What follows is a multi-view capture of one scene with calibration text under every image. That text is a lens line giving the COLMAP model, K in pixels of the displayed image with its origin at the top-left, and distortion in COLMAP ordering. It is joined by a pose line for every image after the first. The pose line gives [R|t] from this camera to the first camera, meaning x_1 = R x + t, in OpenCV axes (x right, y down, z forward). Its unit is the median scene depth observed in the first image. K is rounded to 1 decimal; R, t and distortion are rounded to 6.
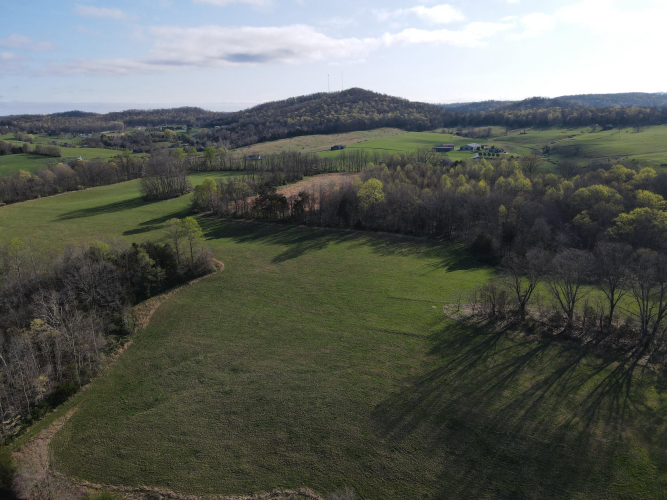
lens RADIAL K [[492.8, 0, 332.9], [0, 492.8, 252.6], [0, 0, 1]] dist [0.001167, 0.025689]
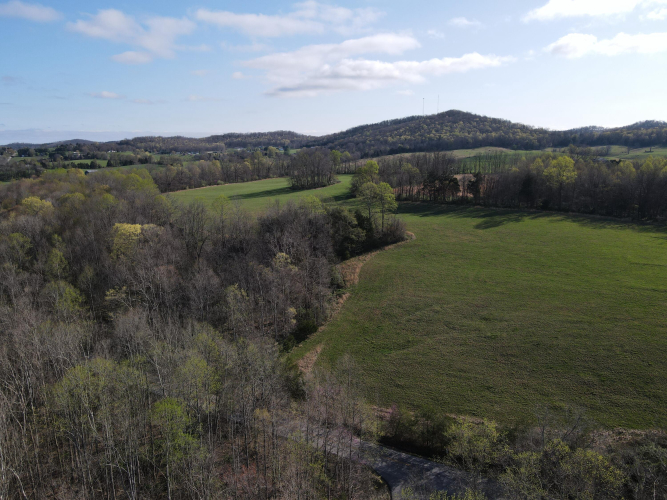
lens RADIAL K [[492.8, 0, 332.9], [0, 492.8, 252.6], [0, 0, 1]] dist [0.001167, 0.025689]
pose [[0.988222, 0.042075, -0.147130, -0.210397], [-0.050641, 0.997203, -0.054966, 0.108128], [0.144405, 0.061769, 0.987589, 0.029632]]
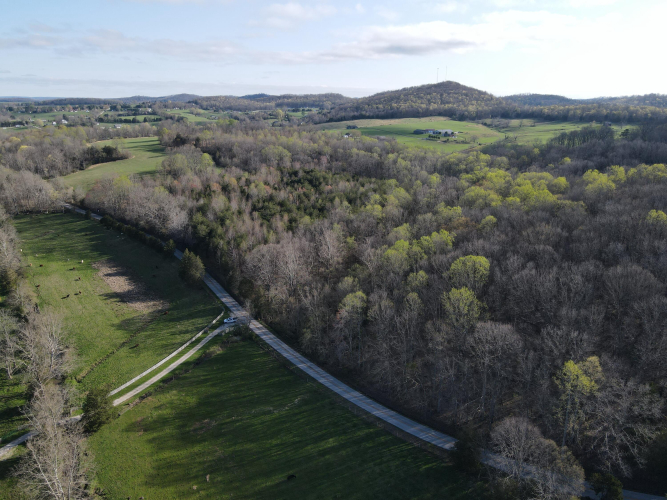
lens RADIAL K [[492.8, 0, 332.9], [0, 492.8, 252.6], [0, 0, 1]] dist [0.001167, 0.025689]
pose [[0.925998, 0.144912, -0.348609, 1.506093], [-0.136622, 0.989441, 0.048393, 0.219651], [0.351940, 0.002815, 0.936018, -0.904942]]
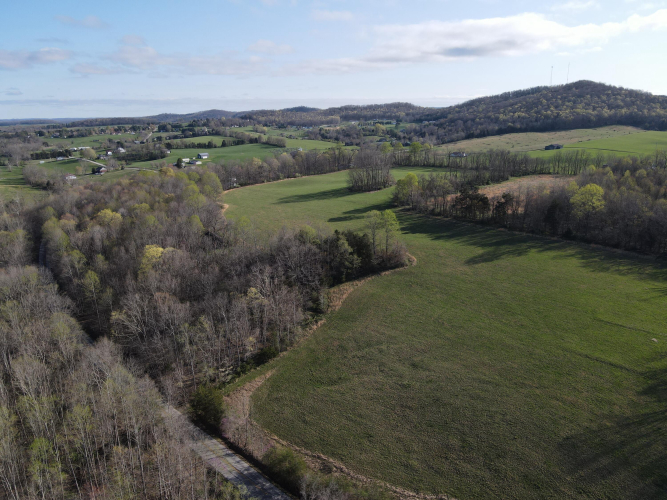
lens RADIAL K [[490.0, 0, 332.9], [0, 490.0, 260.6], [0, 0, 1]] dist [-0.001158, 0.025074]
pose [[0.919877, 0.120500, -0.373238, -0.003055], [-0.111164, 0.992712, 0.046524, -0.001931], [0.376124, -0.001305, 0.926568, 0.005079]]
